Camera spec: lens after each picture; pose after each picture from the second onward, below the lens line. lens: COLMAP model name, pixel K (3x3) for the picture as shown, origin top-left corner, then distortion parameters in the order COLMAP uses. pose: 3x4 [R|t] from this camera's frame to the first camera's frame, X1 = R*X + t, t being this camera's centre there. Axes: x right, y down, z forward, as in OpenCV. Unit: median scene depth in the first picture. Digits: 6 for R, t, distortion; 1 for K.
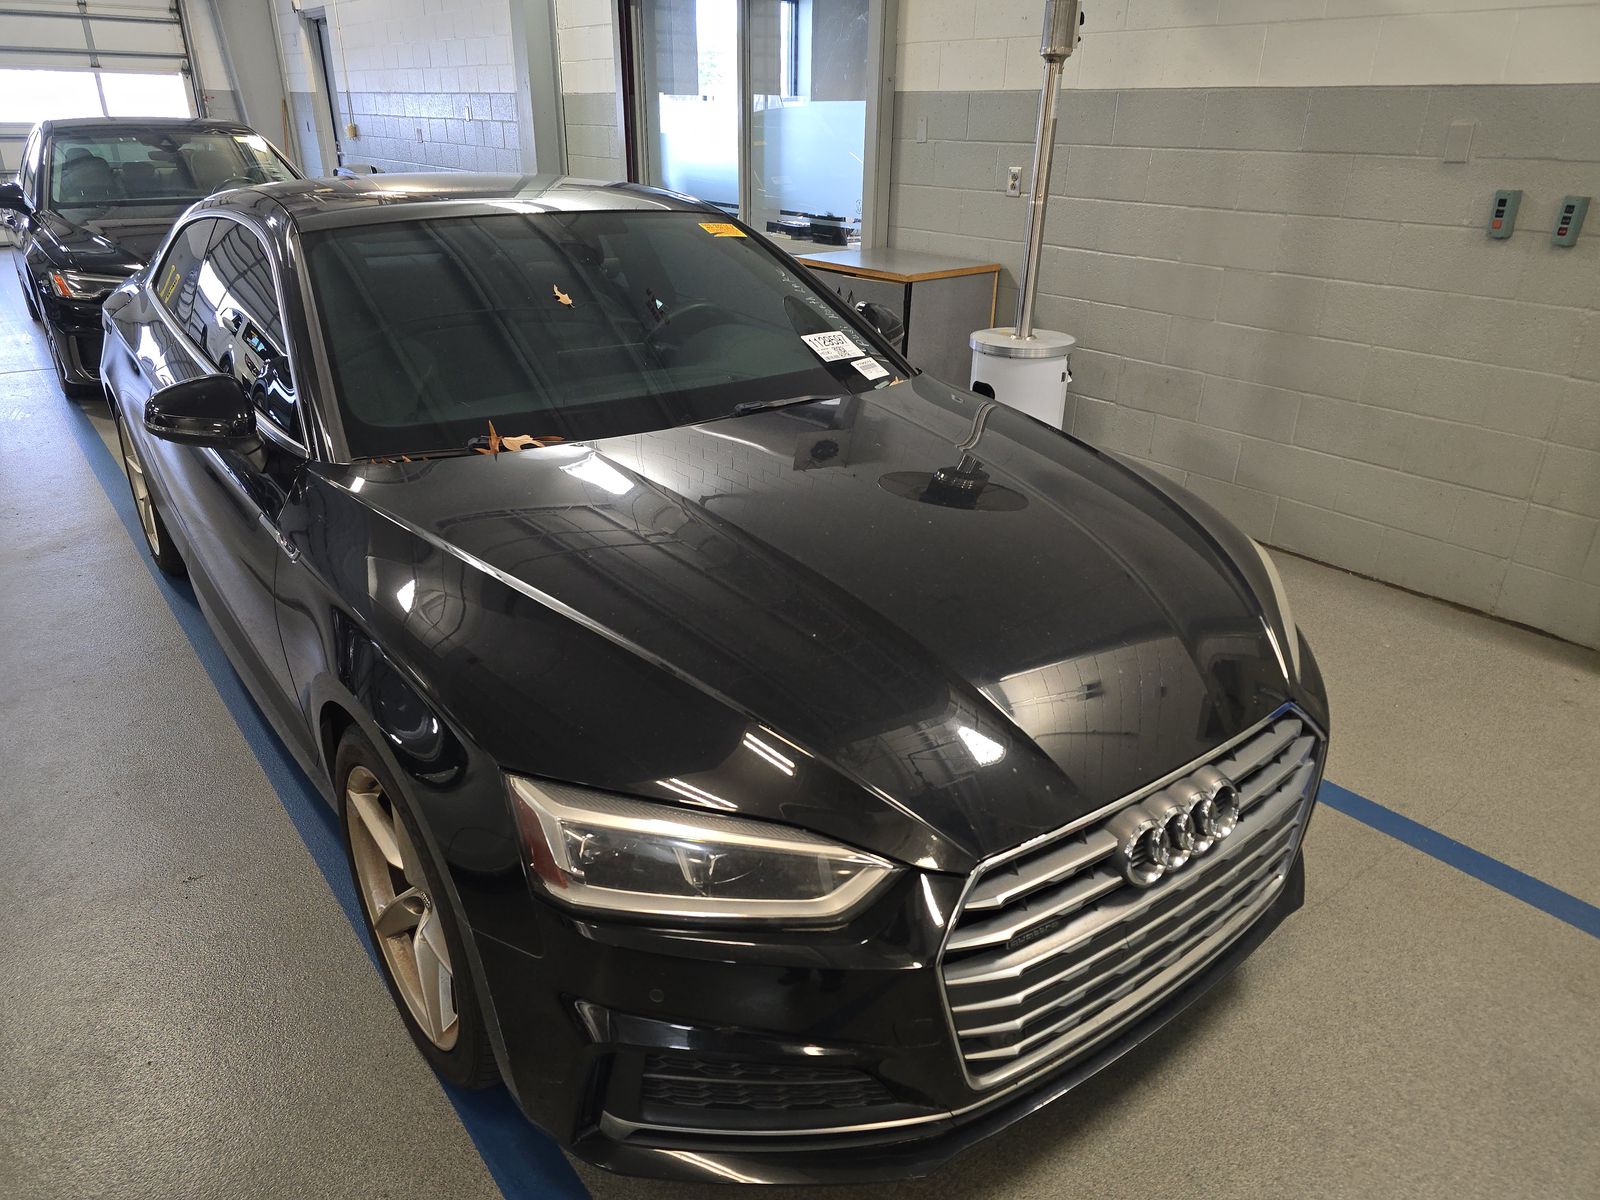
lens RADIAL K [[1073.7, 0, 799.8], [0, 1073.7, 607.2], [0, 0, 1]] dist [0.057336, -0.042900]
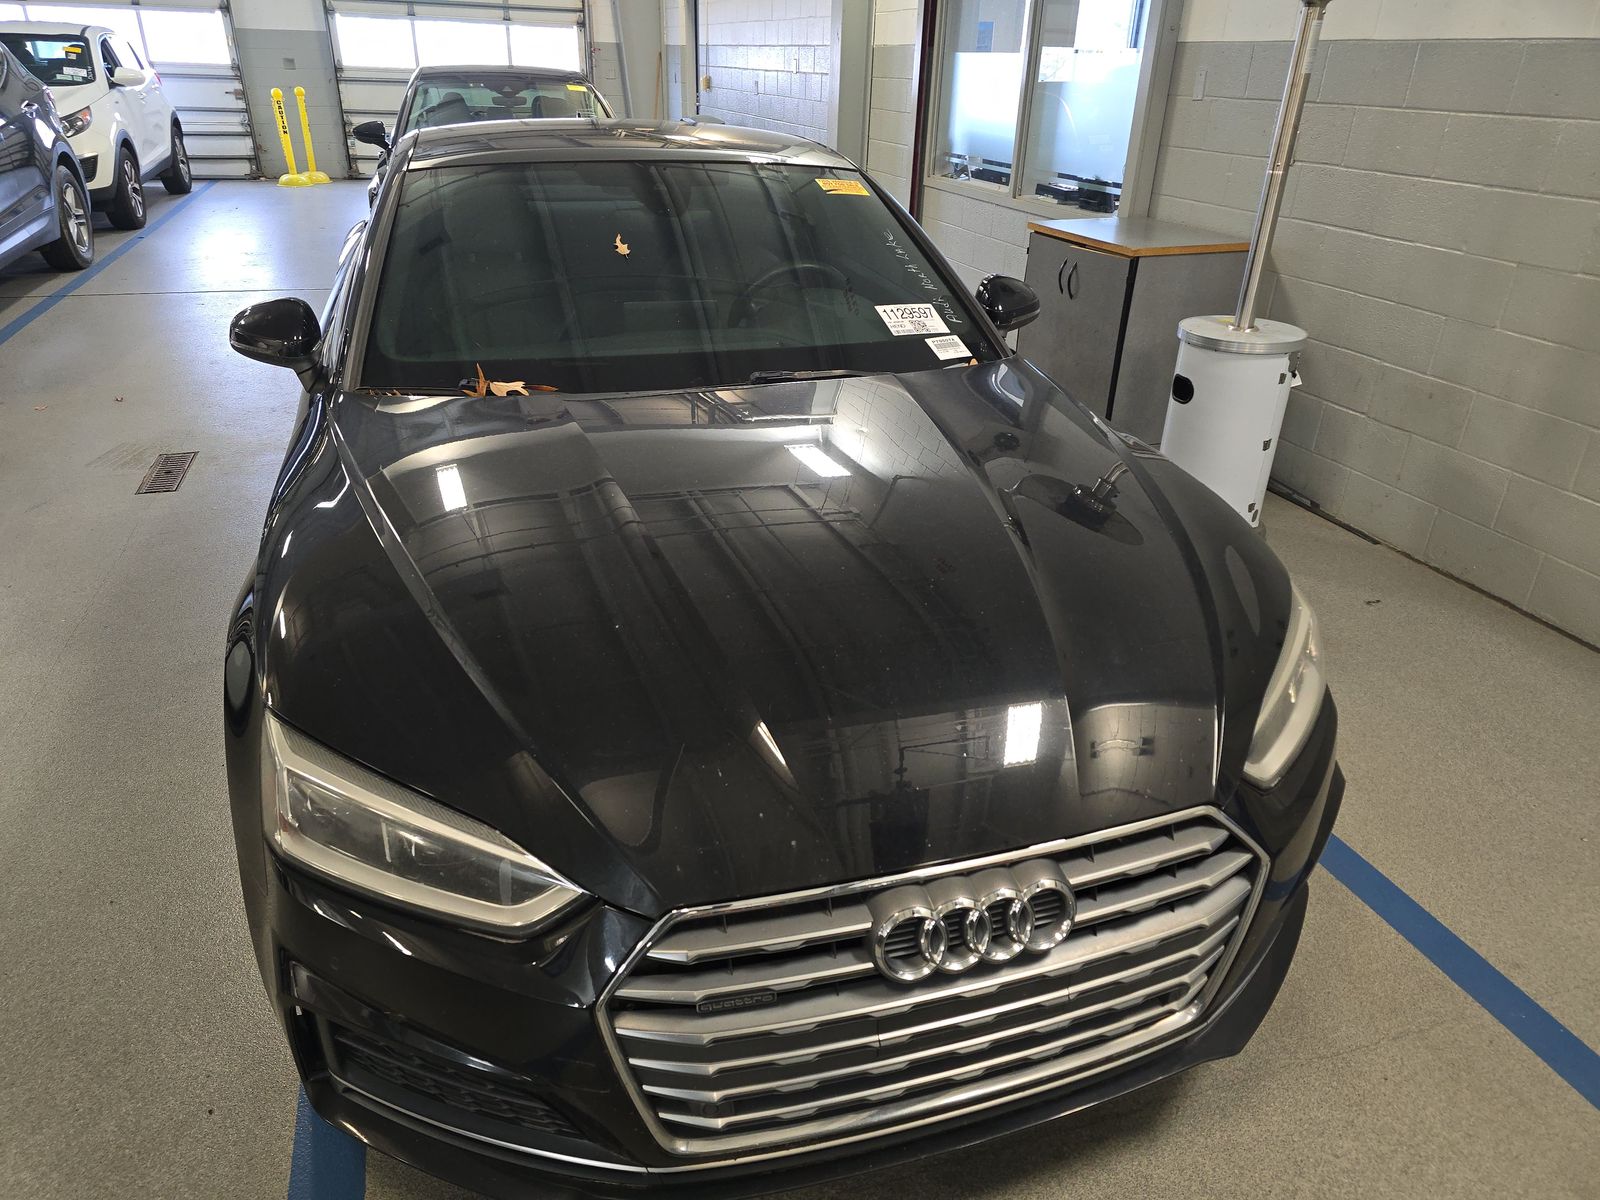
lens RADIAL K [[1079.6, 0, 800.0], [0, 1079.6, 600.0], [0, 0, 1]] dist [0.054686, -0.038407]
pose [[0.943926, 0.156931, -0.290475, 0.161892], [-0.149400, 0.987608, 0.048071, -0.024325], [0.294419, -0.001978, 0.955674, 0.059799]]
